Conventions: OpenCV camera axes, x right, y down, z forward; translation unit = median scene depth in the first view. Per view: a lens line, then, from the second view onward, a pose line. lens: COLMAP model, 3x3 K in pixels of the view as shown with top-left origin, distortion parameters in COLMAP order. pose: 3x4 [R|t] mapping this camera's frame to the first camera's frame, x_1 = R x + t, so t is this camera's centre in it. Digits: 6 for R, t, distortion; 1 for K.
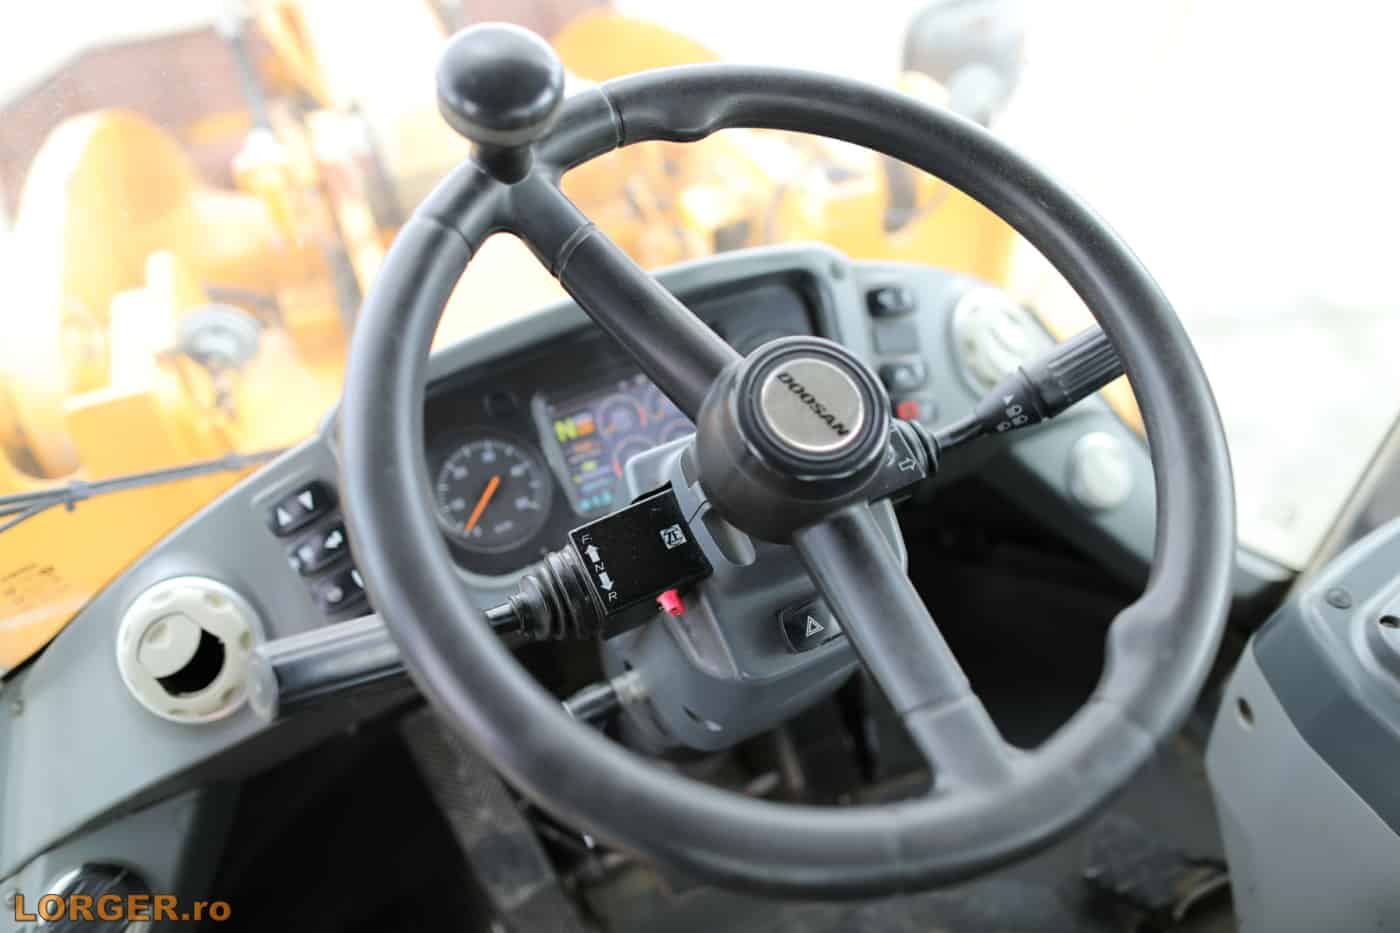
lens RADIAL K [[965.6, 0, 700.0], [0, 965.6, 466.5], [0, 0, 1]] dist [-0.028430, 0.006919]
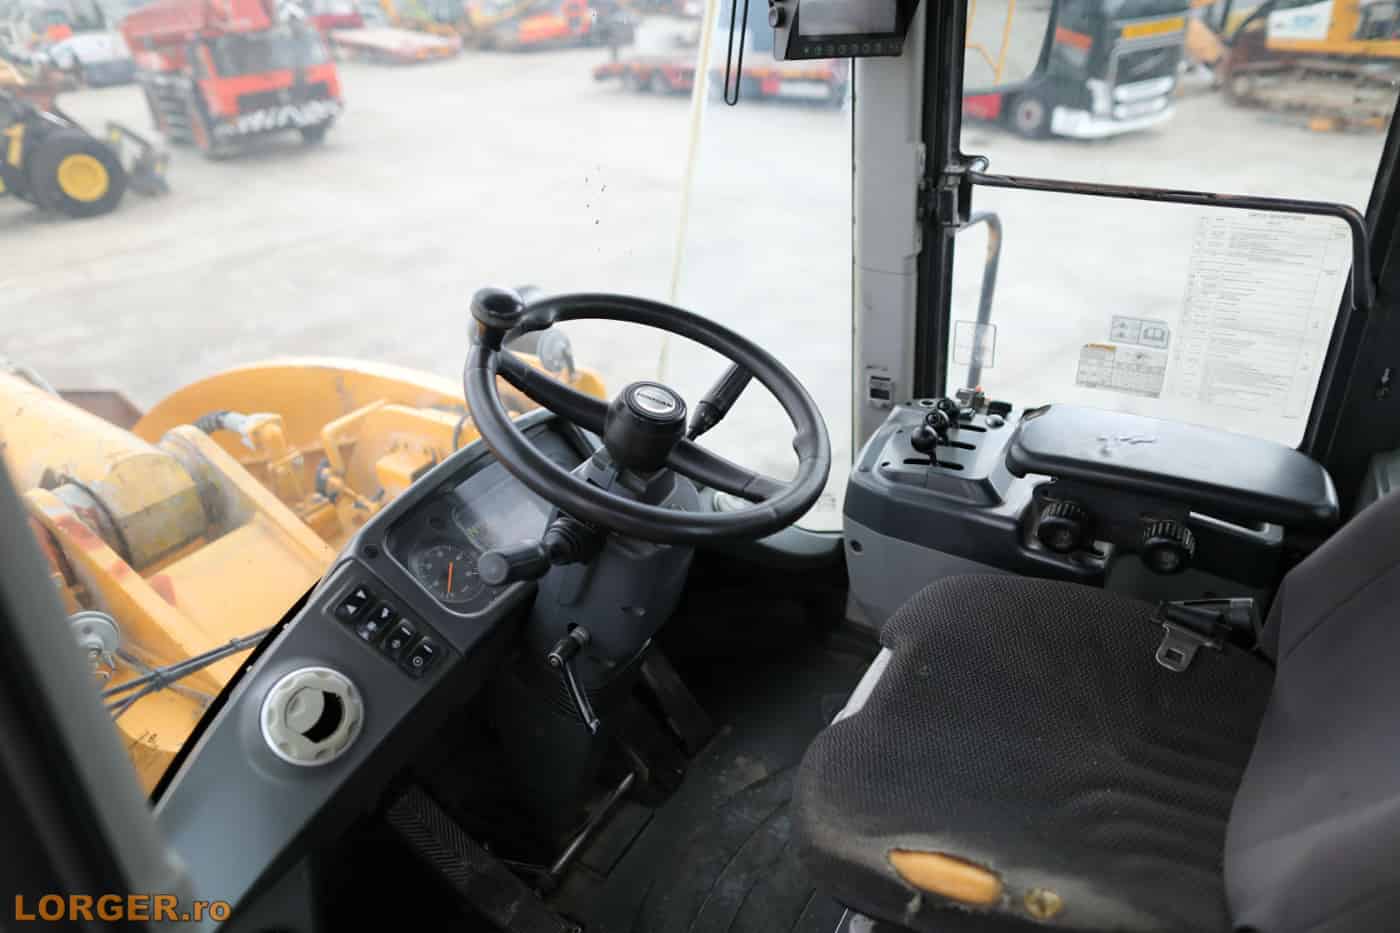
lens RADIAL K [[965.6, 0, 700.0], [0, 965.6, 466.5], [0, 0, 1]] dist [-0.028430, 0.006919]
pose [[0.838010, -0.274700, 0.471464, -0.640208], [0.407189, 0.889993, -0.205206, 0.413473], [-0.363230, 0.363939, 0.857678, -0.700994]]
